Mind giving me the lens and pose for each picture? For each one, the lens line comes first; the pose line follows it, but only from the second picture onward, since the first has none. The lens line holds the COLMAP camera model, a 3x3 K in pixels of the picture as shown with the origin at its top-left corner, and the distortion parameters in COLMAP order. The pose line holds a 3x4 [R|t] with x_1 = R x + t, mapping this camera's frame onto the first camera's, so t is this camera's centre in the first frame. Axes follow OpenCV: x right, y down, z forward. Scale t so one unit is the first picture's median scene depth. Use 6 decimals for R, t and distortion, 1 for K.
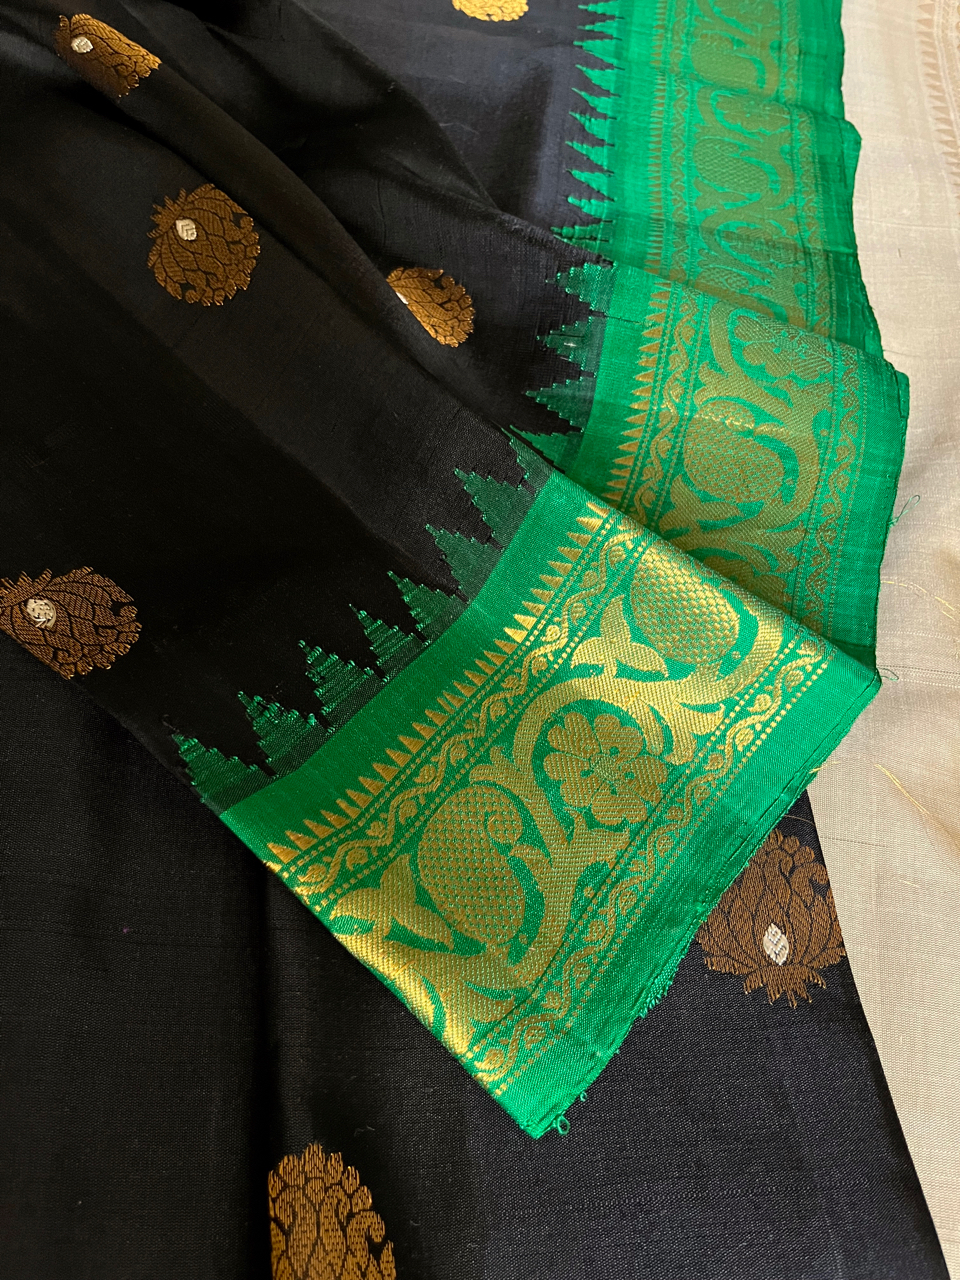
lens RADIAL K [[968.3, 0, 480.0], [0, 968.3, 640.0], [0, 0, 1]] dist [-0.005982, -0.085292]
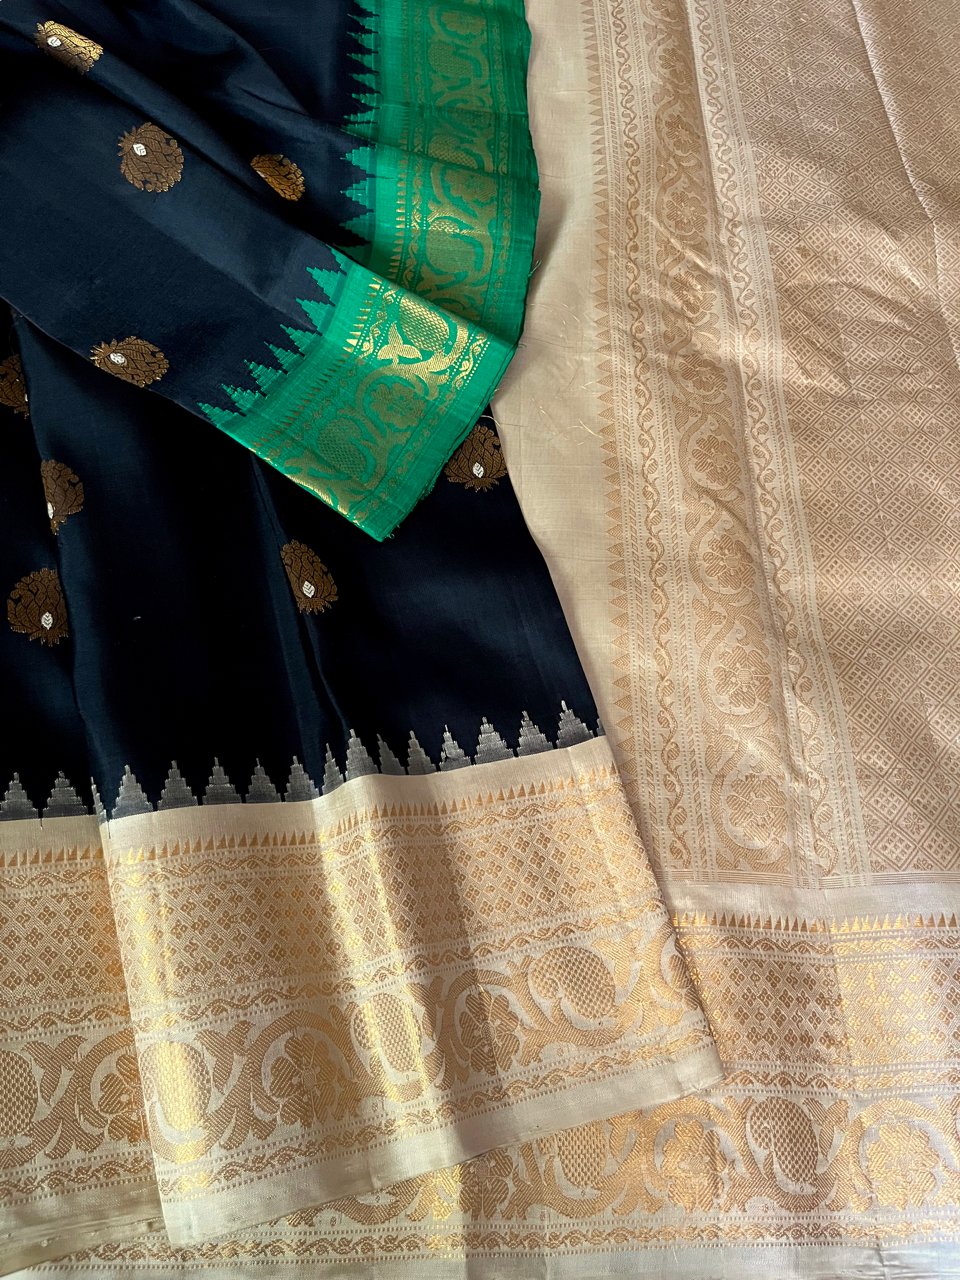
lens RADIAL K [[968.3, 0, 480.0], [0, 968.3, 640.0], [0, 0, 1]] dist [-0.005982, -0.085292]
pose [[0.984236, -0.139004, 0.109351, 0.001386], [0.117876, 0.976513, 0.180353, 0.271979], [-0.131852, -0.164620, 0.977505, -1.194713]]
